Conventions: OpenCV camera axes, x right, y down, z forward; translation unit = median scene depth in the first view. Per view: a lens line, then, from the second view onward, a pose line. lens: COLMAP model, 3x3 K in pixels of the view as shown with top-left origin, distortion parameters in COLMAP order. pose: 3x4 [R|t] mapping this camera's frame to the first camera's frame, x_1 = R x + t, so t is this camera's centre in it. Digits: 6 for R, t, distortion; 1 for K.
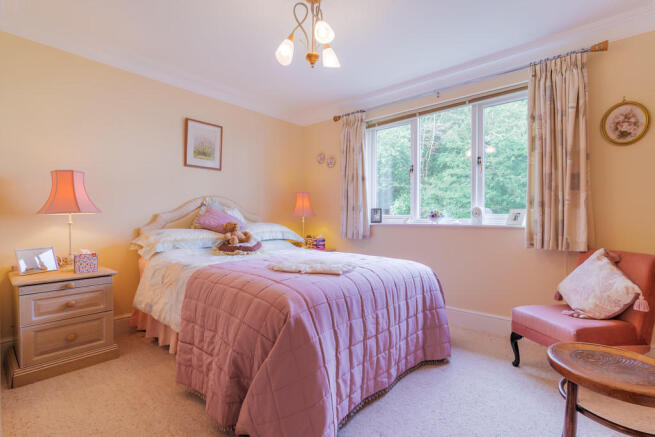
lens RADIAL K [[302.2, 0, 327.5], [0, 302.2, 218.5], [0, 0, 1]] dist [-0.026746, 0.007558]
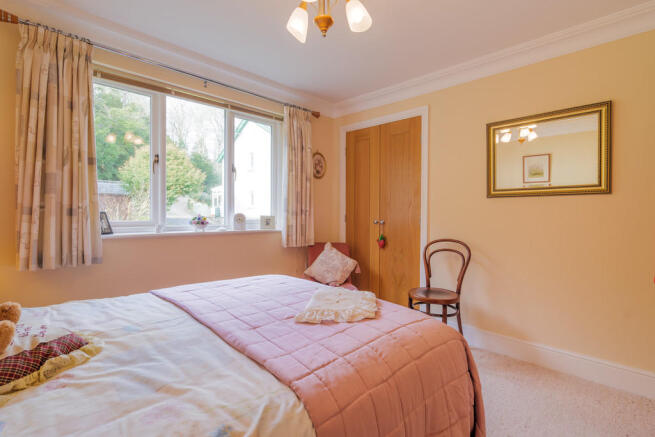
lens RADIAL K [[302.2, 0, 327.5], [0, 302.2, 218.5], [0, 0, 1]] dist [-0.026746, 0.007558]
pose [[0.083176, -0.012885, 0.996452, -0.634388], [-0.003287, 0.999907, 0.013204, -0.044414], [-0.996529, -0.004373, 0.083125, 0.754155]]
